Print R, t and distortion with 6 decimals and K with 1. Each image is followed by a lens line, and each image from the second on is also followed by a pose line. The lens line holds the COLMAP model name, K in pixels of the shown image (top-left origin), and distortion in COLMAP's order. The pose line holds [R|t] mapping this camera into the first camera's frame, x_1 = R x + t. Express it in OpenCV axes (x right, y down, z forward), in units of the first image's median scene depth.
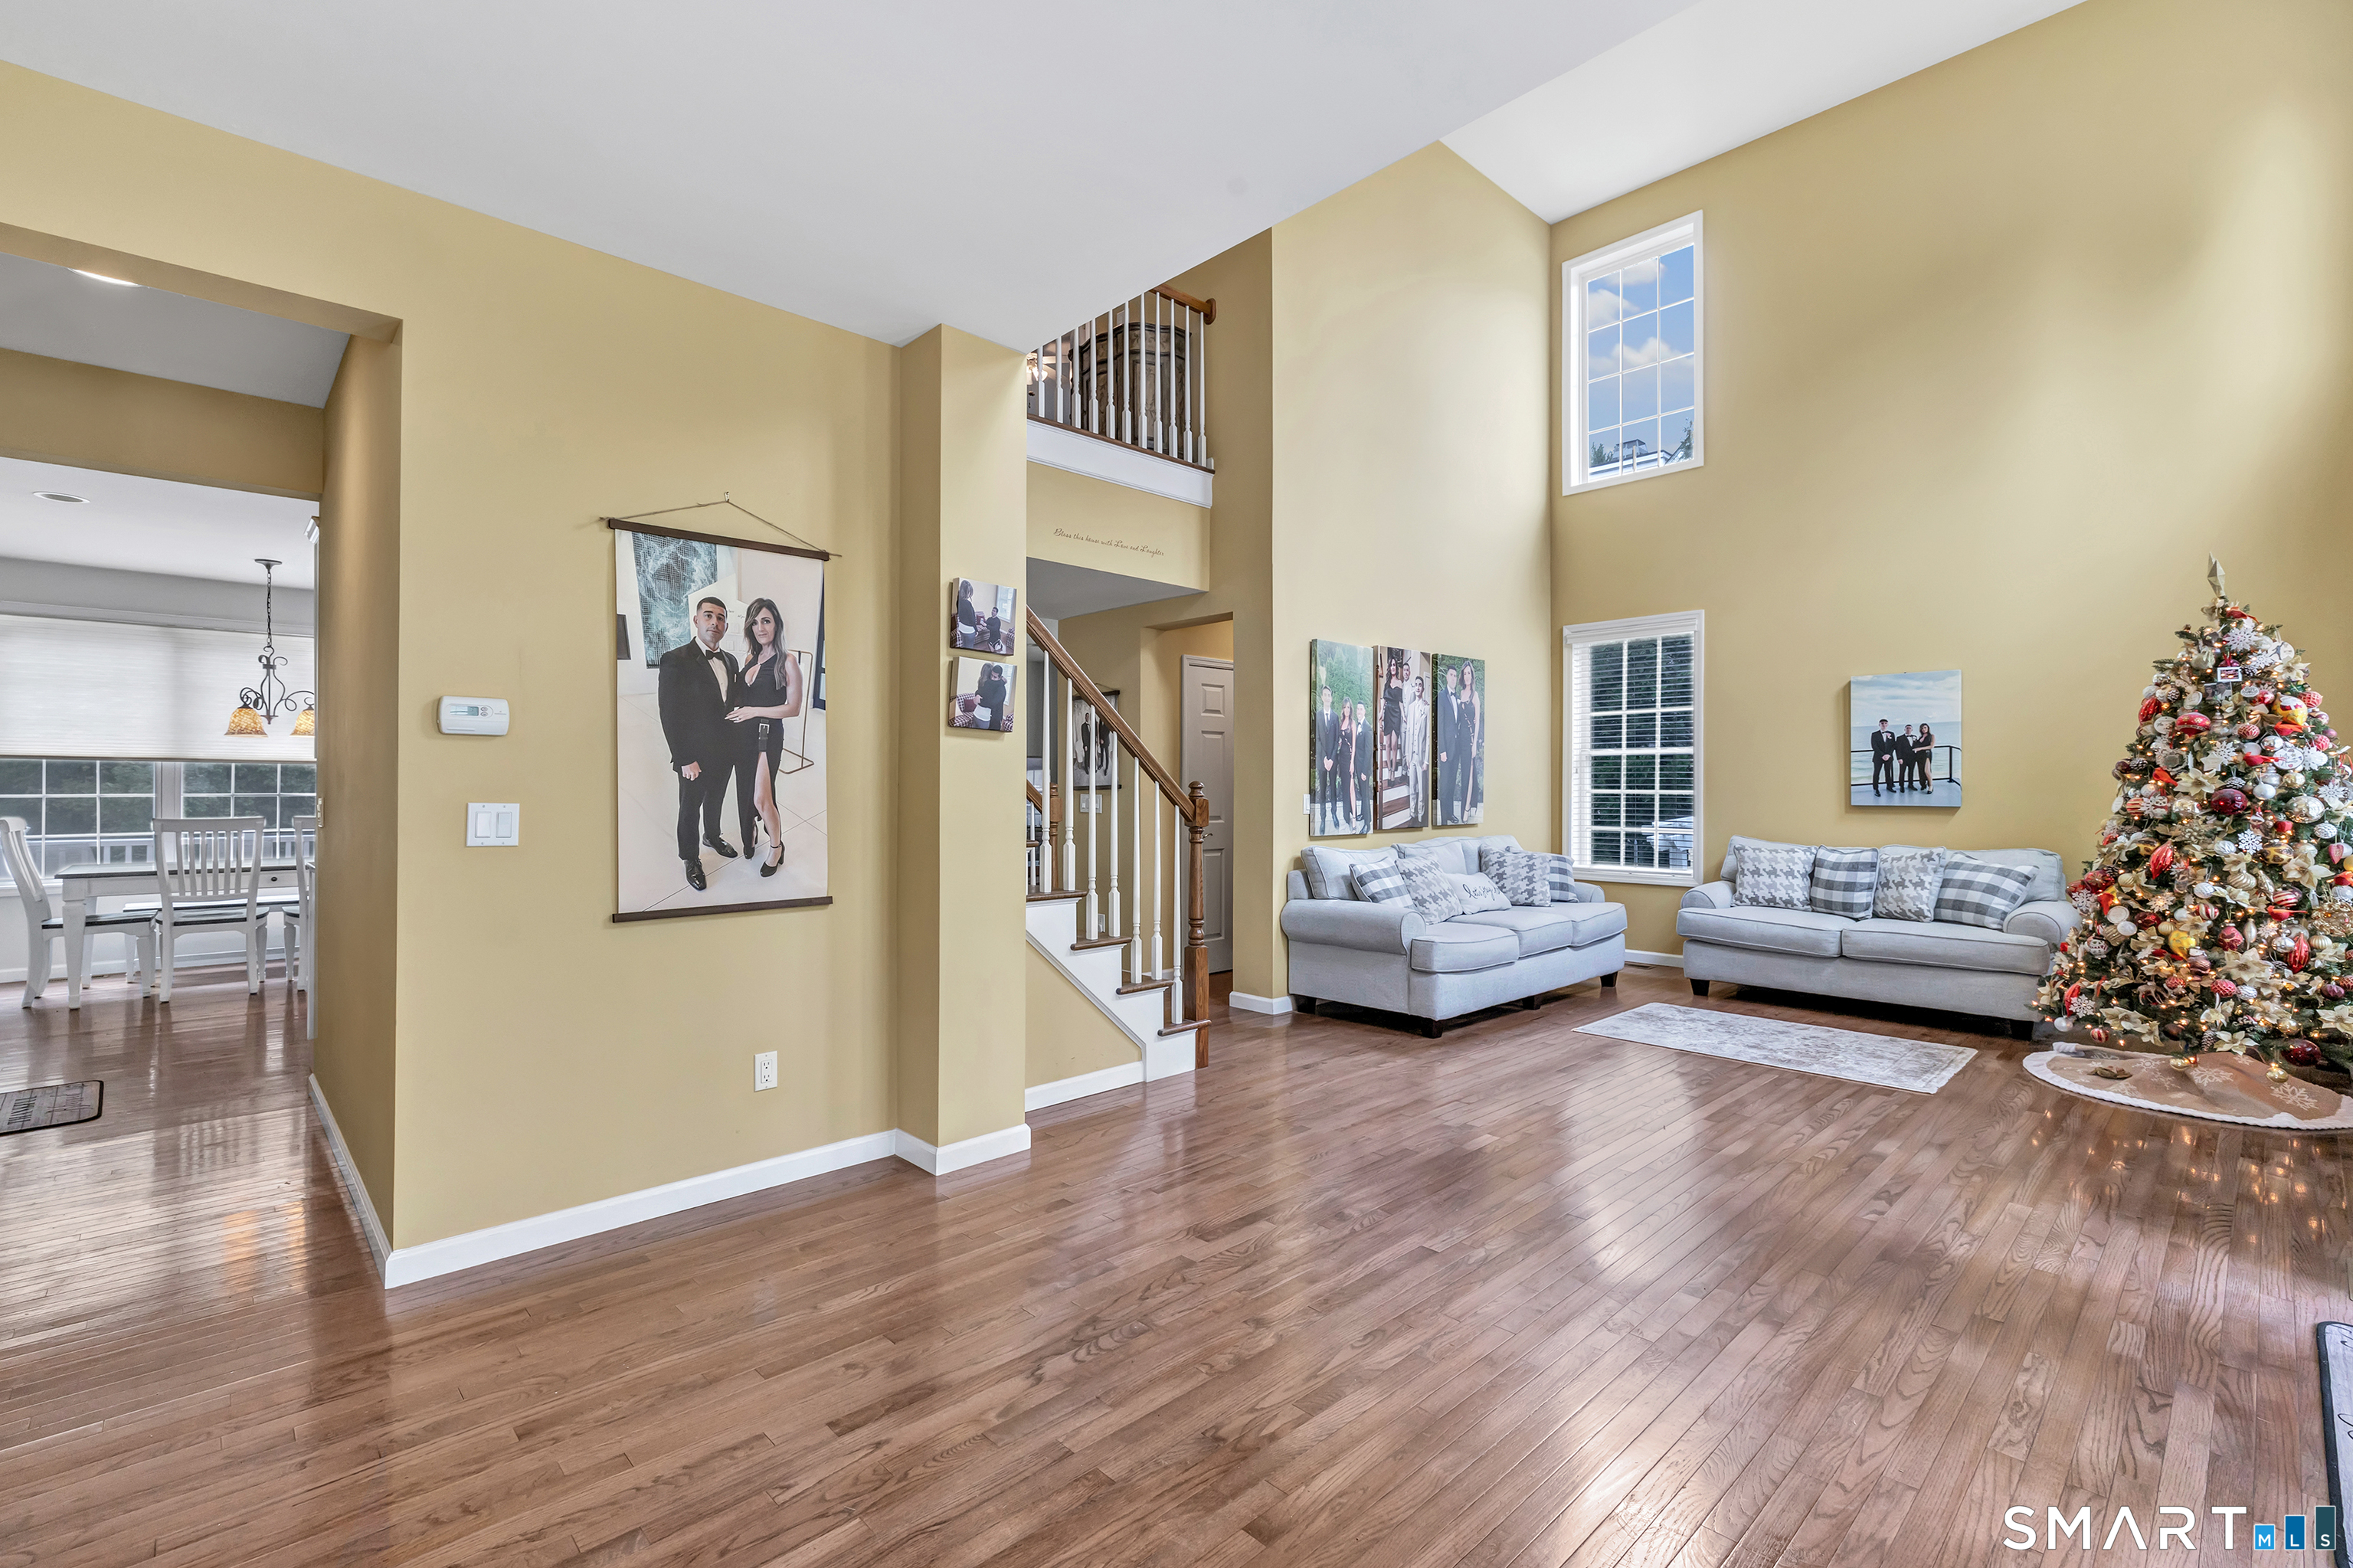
lens RADIAL K [[1068.5, 0, 1195.4], [0, 1068.5, 779.9], [0, 0, 1]] dist [0.002620, 0.001185]
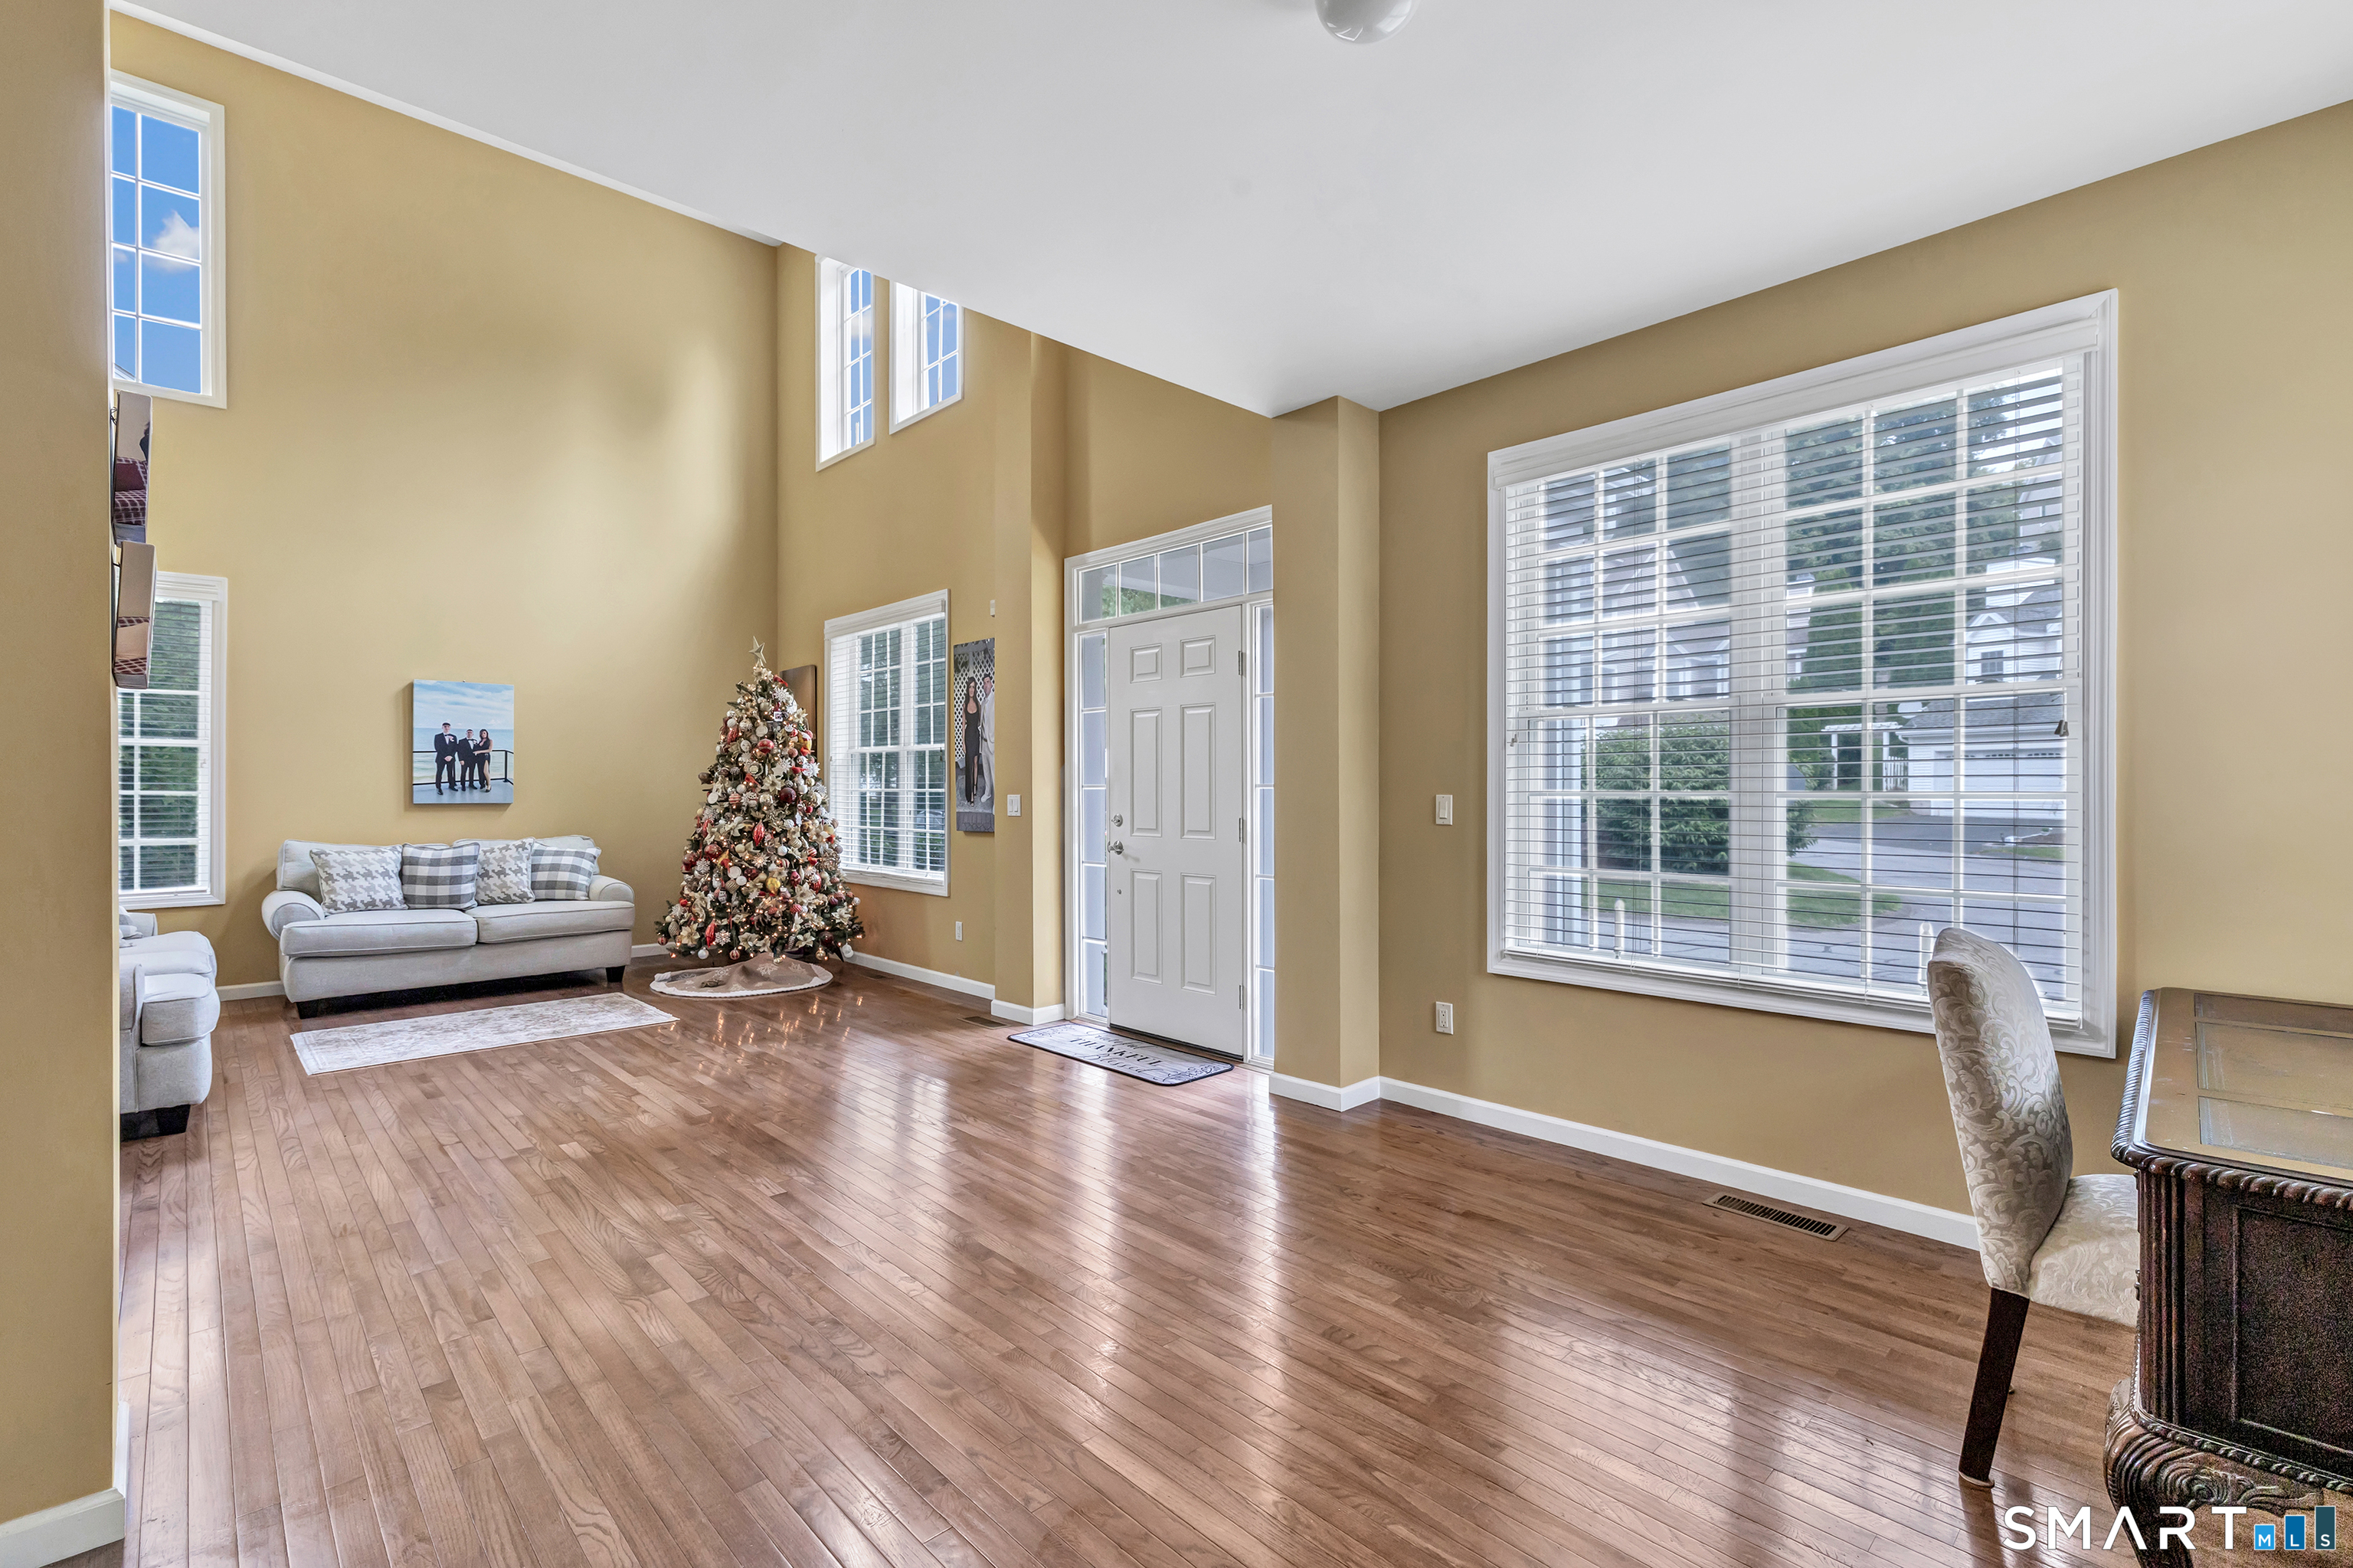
lens RADIAL K [[1068.5, 0, 1180.7], [0, 1068.5, 788.3], [0, 0, 1]] dist [0.002620, 0.001185]
pose [[-0.017819, -0.001955, 0.999839, -0.481256], [-0.007348, 0.999971, 0.001824, 0.001655], [-0.999814, -0.007315, -0.017833, 0.311414]]
